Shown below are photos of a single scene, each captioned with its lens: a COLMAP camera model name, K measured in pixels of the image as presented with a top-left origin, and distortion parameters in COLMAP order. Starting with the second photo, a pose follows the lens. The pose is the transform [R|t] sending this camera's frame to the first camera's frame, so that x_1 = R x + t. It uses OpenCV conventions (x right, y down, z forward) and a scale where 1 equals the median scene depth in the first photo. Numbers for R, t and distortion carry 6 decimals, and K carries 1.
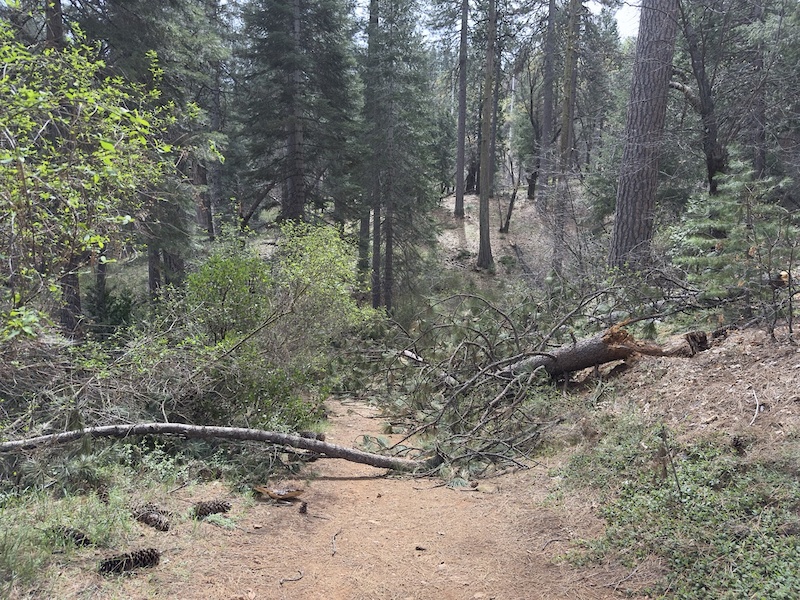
lens RADIAL K [[545.6, 0, 400.0], [0, 545.6, 300.0], [0, 0, 1]] dist [-0.002477, -0.000698]
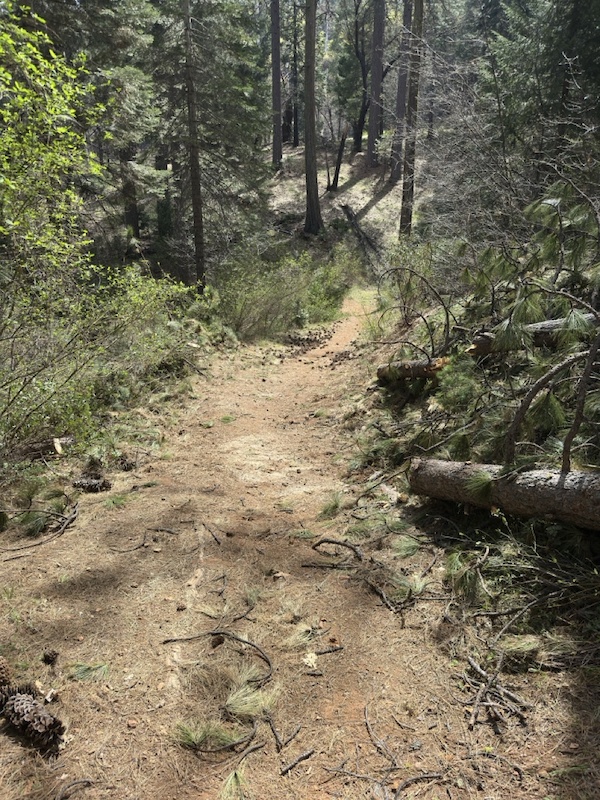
lens RADIAL K [[558.6, 0, 283.0], [0, 558.6, 400.7], [0, 0, 1]] dist [0.003233, -0.004169]
pose [[0.991048, -0.066289, 0.115887, -0.004869], [0.039998, 0.975576, 0.215988, 0.002392], [-0.127375, -0.209419, 0.969494, 0.107809]]
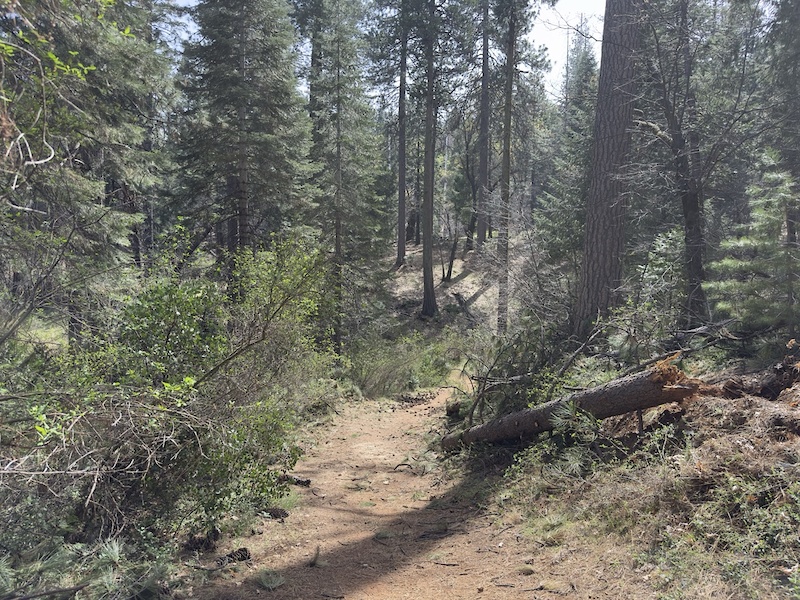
lens RADIAL K [[545.6, 0, 400.0], [0, 545.6, 300.0], [0, 0, 1]] dist [-0.002477, -0.000698]
pose [[0.993326, -0.008602, 0.115023, -0.009426], [0.019457, 0.995421, -0.093585, 0.002319], [-0.113691, 0.095199, 0.988945, 0.021421]]
